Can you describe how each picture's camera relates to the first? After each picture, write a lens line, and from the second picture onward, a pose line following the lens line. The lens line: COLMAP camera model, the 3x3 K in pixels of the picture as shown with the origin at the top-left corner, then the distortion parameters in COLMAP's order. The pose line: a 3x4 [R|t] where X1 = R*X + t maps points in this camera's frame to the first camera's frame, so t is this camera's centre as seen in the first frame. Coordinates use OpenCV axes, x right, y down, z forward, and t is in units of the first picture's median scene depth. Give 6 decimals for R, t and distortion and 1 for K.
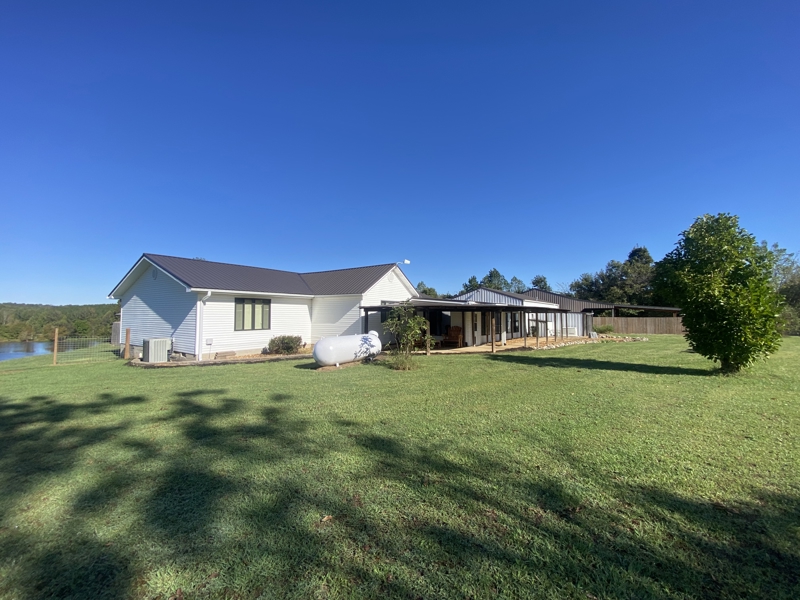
lens RADIAL K [[322.3, 0, 402.9], [0, 322.3, 299.9], [0, 0, 1]] dist [-0.001259, -0.000017]
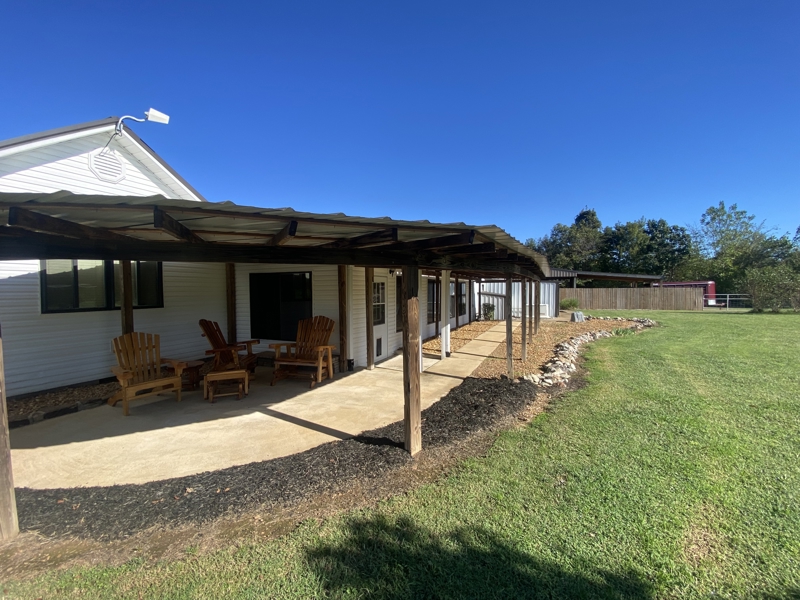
lens RADIAL K [[322.3, 0, 399.2], [0, 322.3, 300.0], [0, 0, 1]] dist [-0.001259, -0.000017]
pose [[0.983528, -0.010219, 0.180464, 0.079906], [-0.005972, 0.996018, 0.088949, 0.013168], [-0.180655, -0.088561, 0.979551, 0.271347]]
